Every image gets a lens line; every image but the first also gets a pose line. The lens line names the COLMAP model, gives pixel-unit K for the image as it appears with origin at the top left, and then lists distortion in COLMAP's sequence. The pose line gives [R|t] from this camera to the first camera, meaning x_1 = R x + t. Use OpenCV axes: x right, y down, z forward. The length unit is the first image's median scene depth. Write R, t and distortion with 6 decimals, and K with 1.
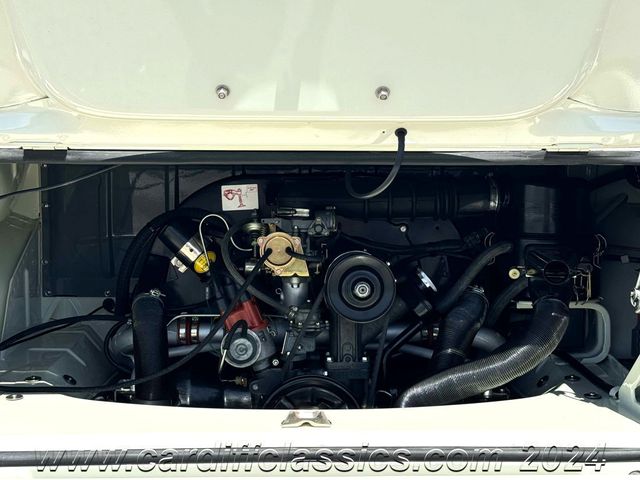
lens RADIAL K [[950.9, 0, 320.0], [0, 950.9, 240.0], [0, 0, 1]] dist [-0.001336, -0.003658]
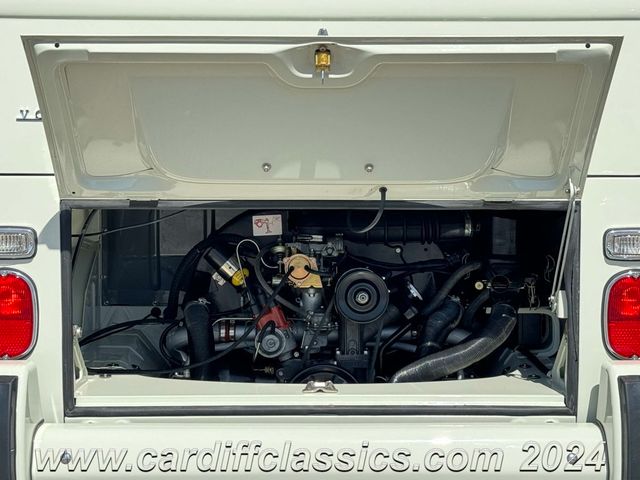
lens RADIAL K [[1268.7, 0, 320.0], [0, 1268.7, 240.0], [0, 0, 1]] dist [0.030015, 0.076787]
pose [[0.999869, -0.000166, -0.016190, 0.012964], [0.000037, 0.999968, -0.007972, -0.012911], [0.016191, 0.007970, 0.999837, -0.713977]]
